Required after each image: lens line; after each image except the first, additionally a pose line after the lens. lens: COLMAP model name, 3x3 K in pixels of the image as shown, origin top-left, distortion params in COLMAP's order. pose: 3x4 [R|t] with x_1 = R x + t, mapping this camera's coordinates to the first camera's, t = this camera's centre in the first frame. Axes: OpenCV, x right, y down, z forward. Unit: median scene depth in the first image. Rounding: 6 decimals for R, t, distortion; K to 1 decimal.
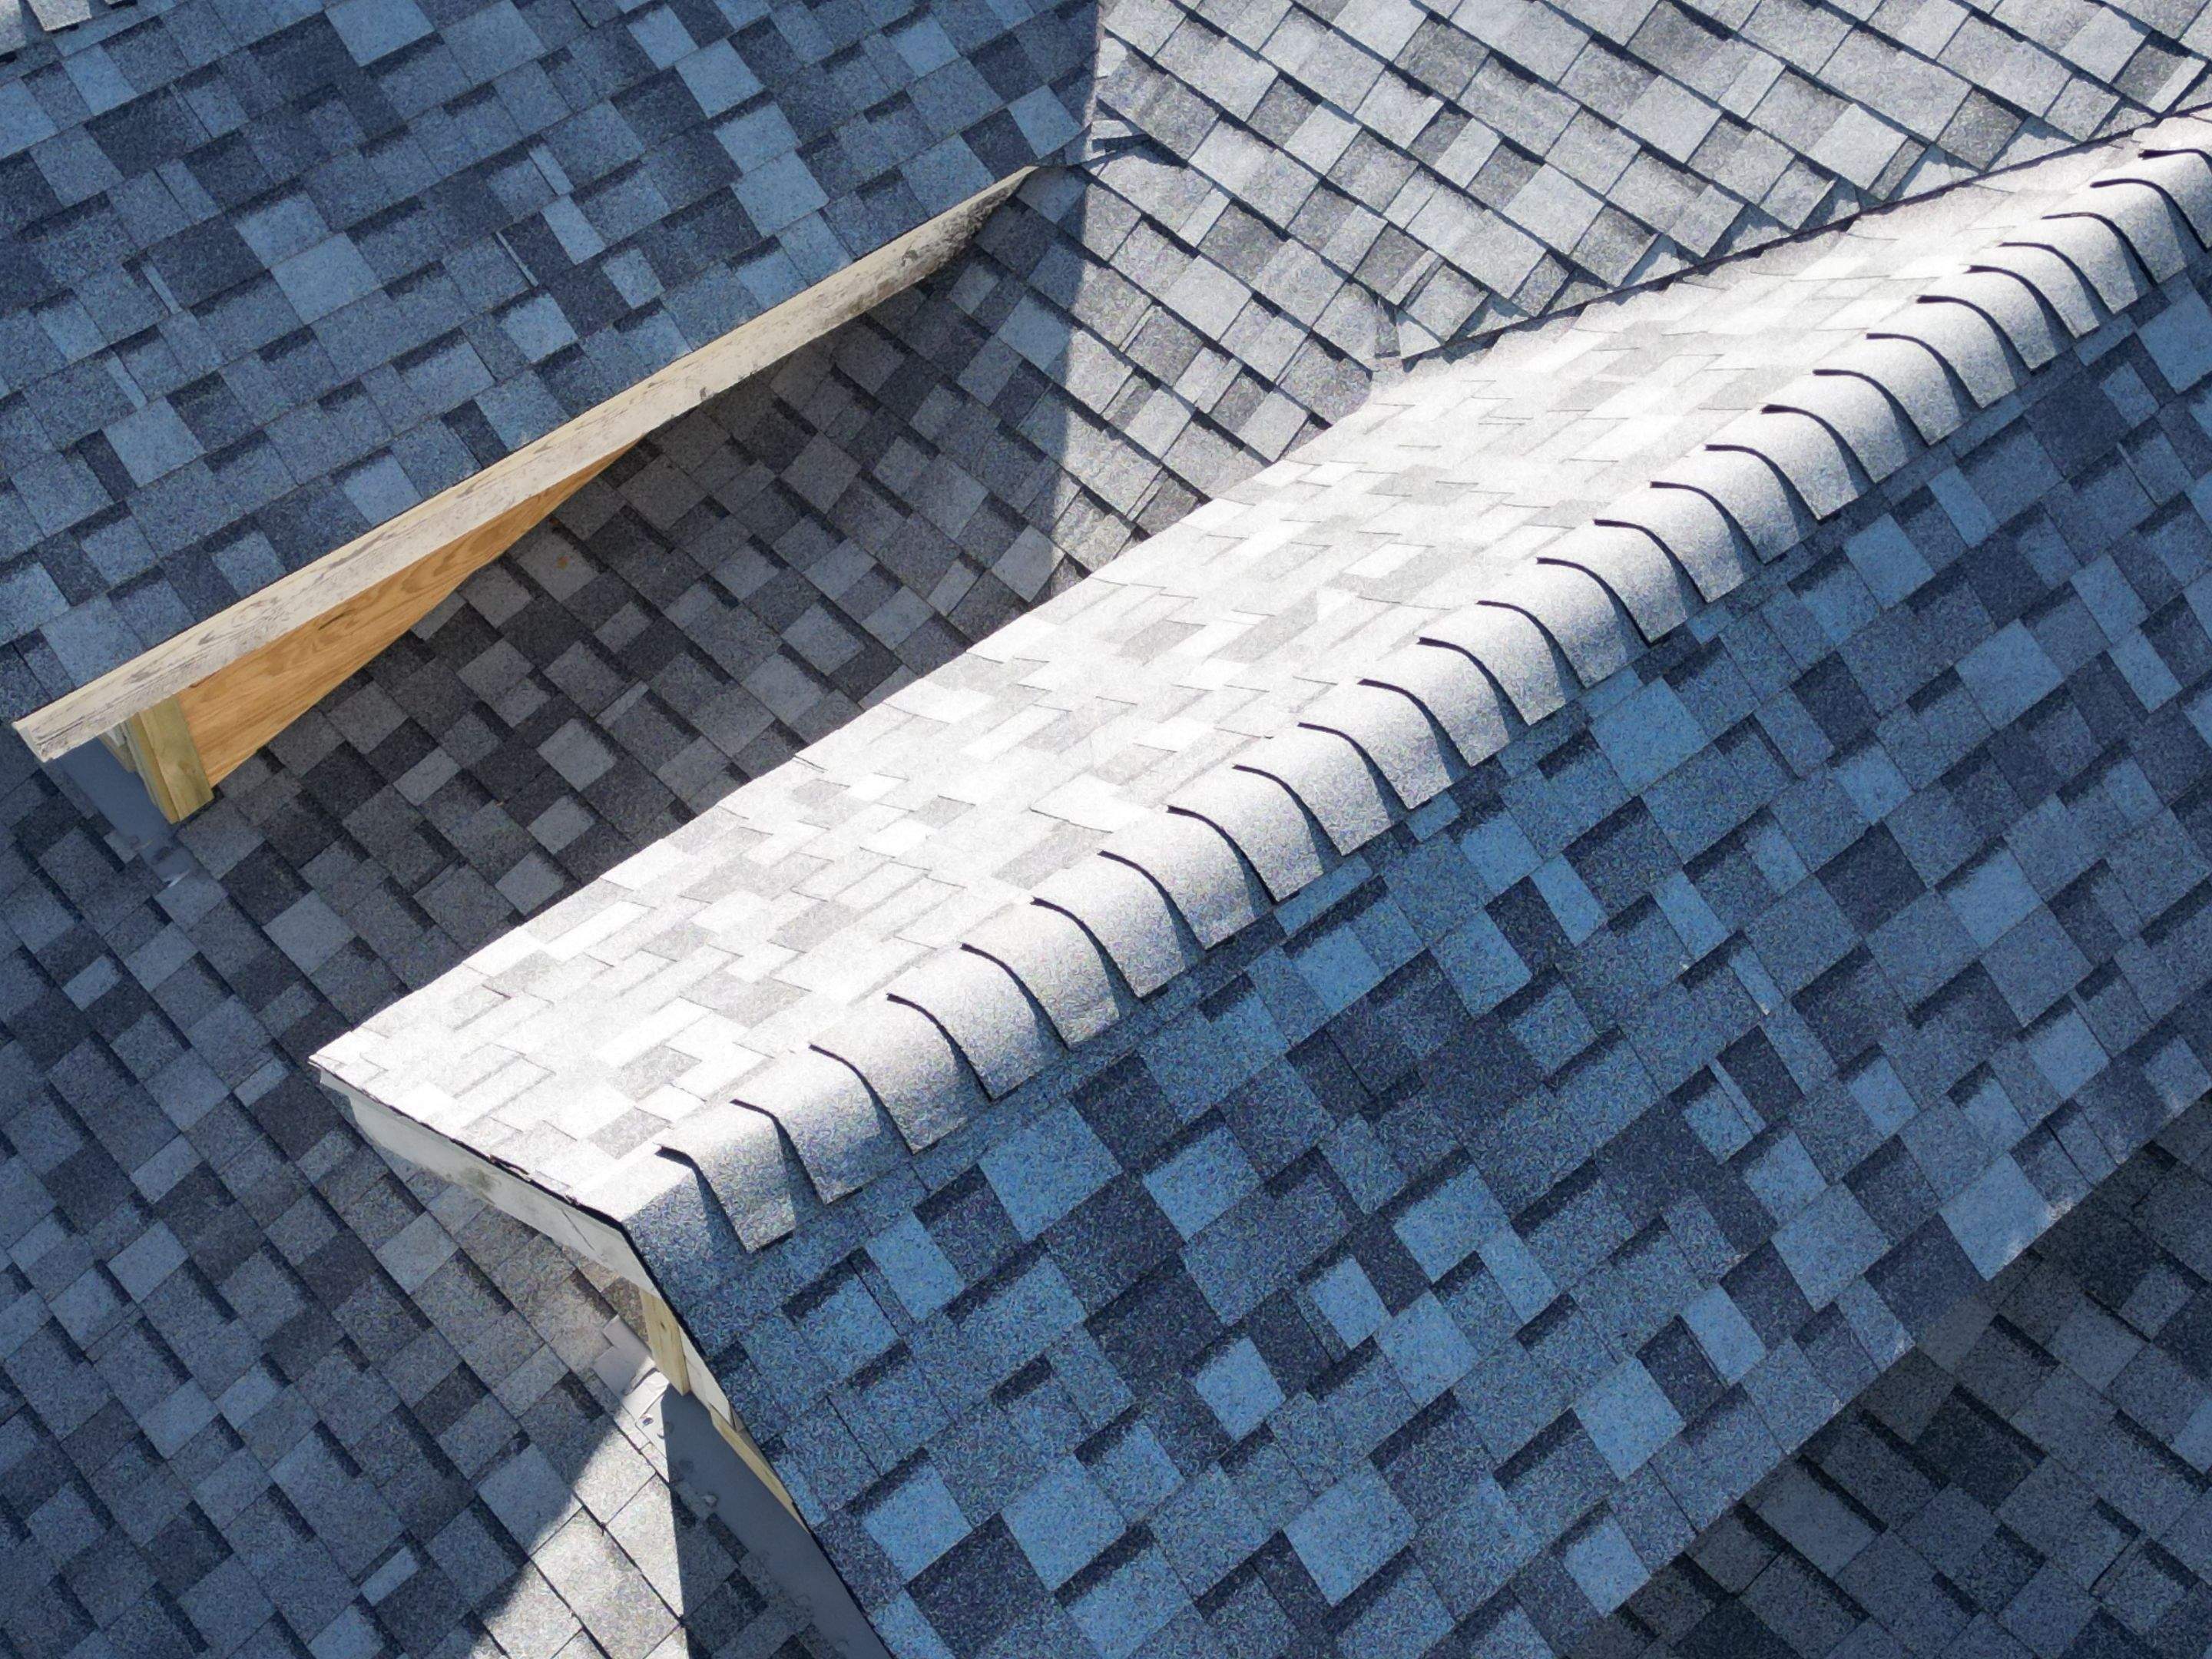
lens RADIAL K [[3064.9, 0, 1099.1], [0, 3064.9, 832.3], [0, 0, 1]] dist [0.201150, -0.596434]
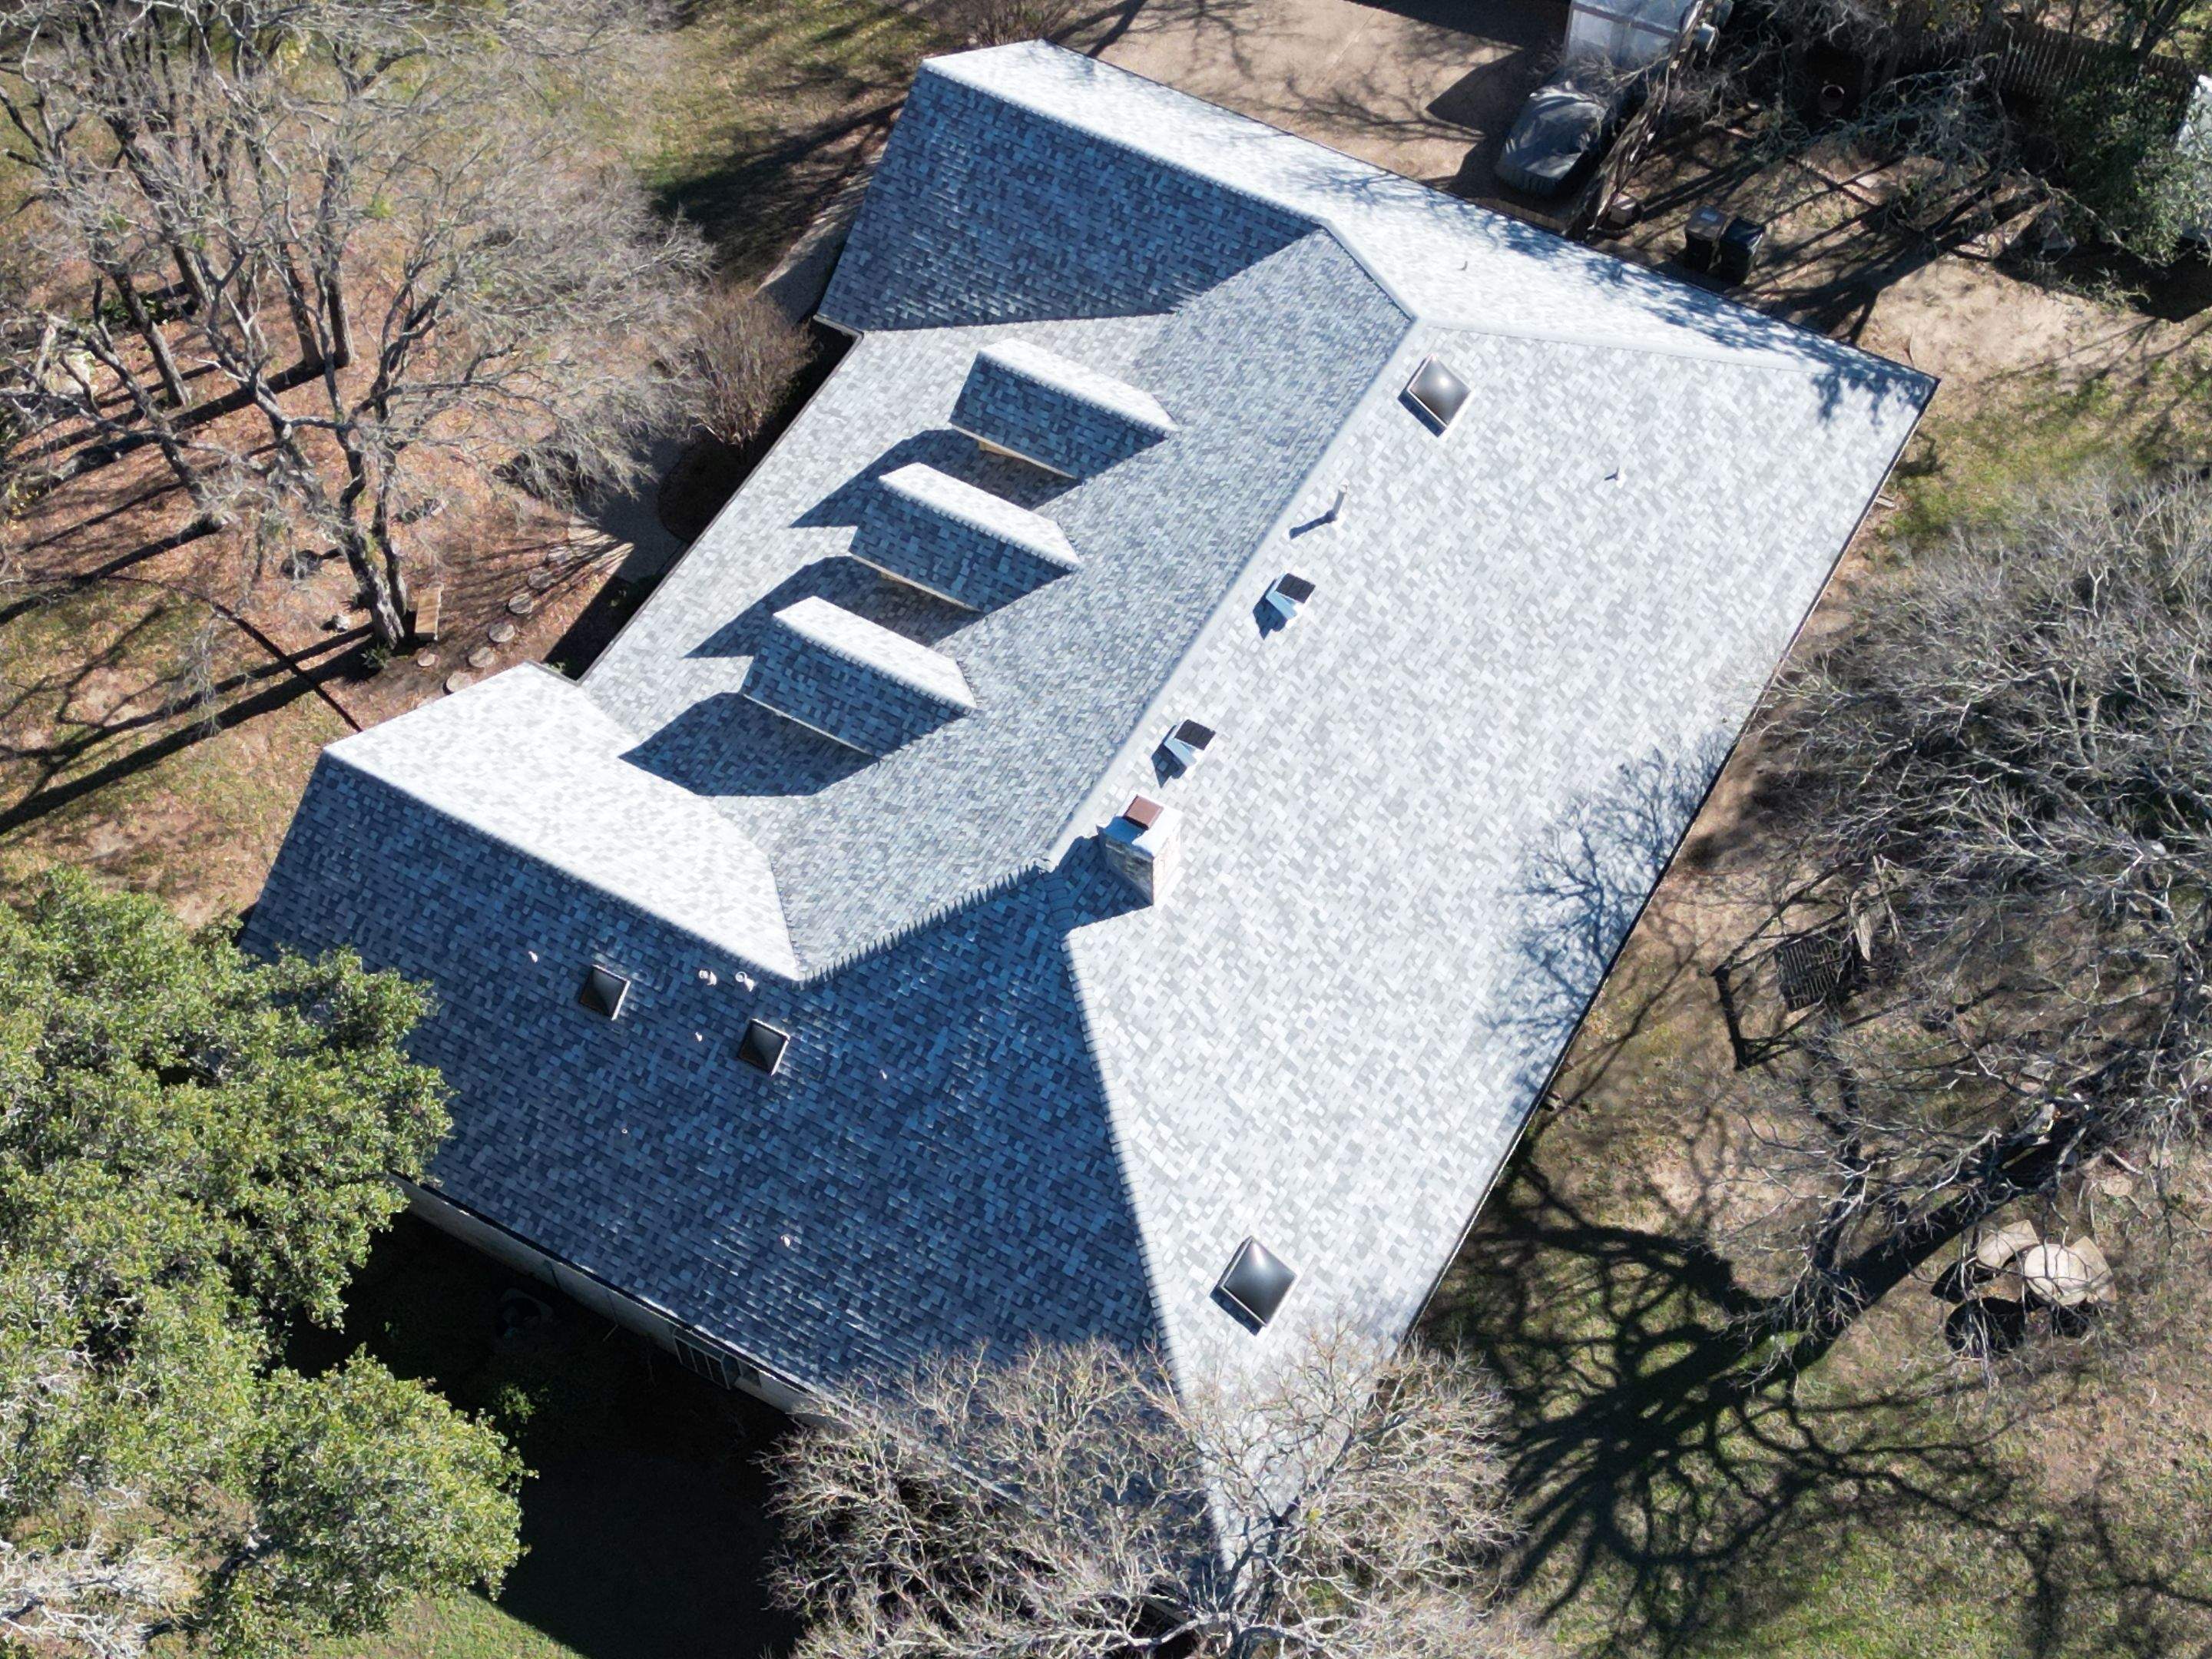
lens RADIAL K [[3064.9, 0, 1099.1], [0, 3064.9, 832.3], [0, 0, 1]] dist [0.201150, -0.596434]
pose [[0.333374, 0.787352, -0.518593, 4.428552], [-0.716905, 0.568940, 0.402933, -3.176938], [0.612298, 0.237454, 0.754127, -4.340617]]
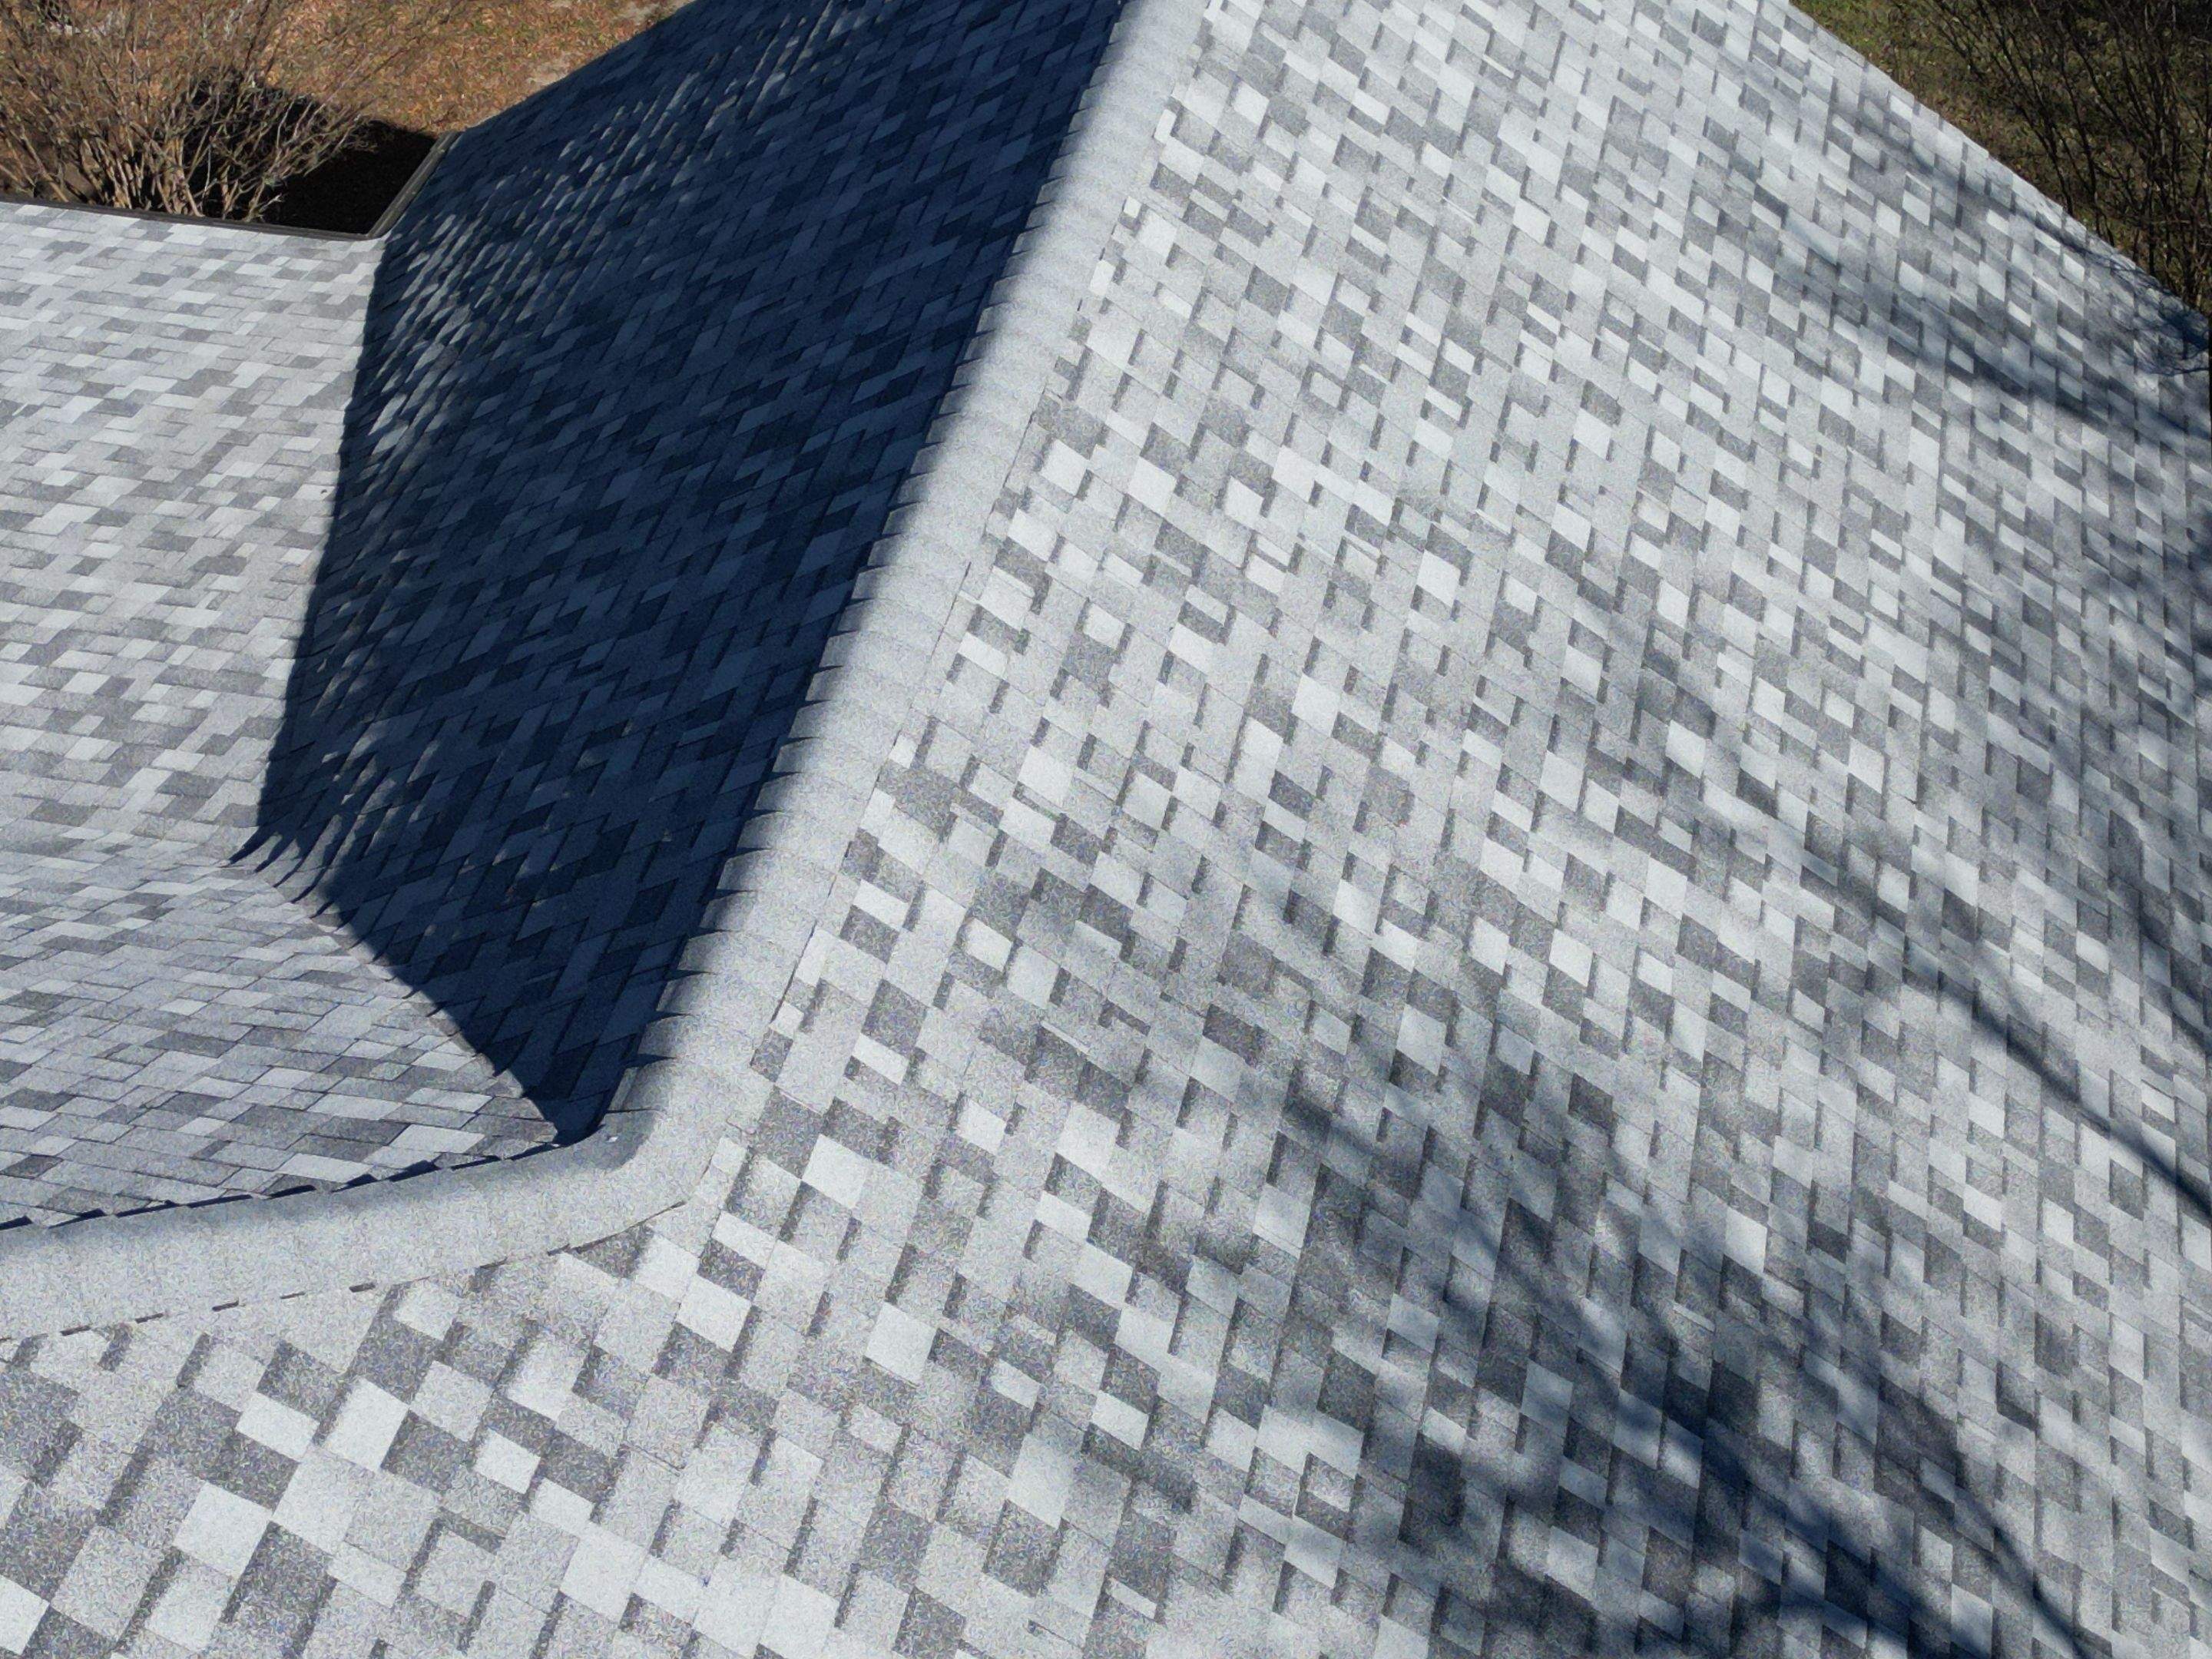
lens RADIAL K [[3131.2, 0, 1227.8], [0, 3131.2, 831.0], [0, 0, 1]] dist [-0.012209, -0.014585]
pose [[-0.791023, 0.425146, -0.439924, -0.590363], [-0.466052, 0.047081, 0.883504, -2.256543], [0.396330, 0.903900, 0.160898, 1.581808]]
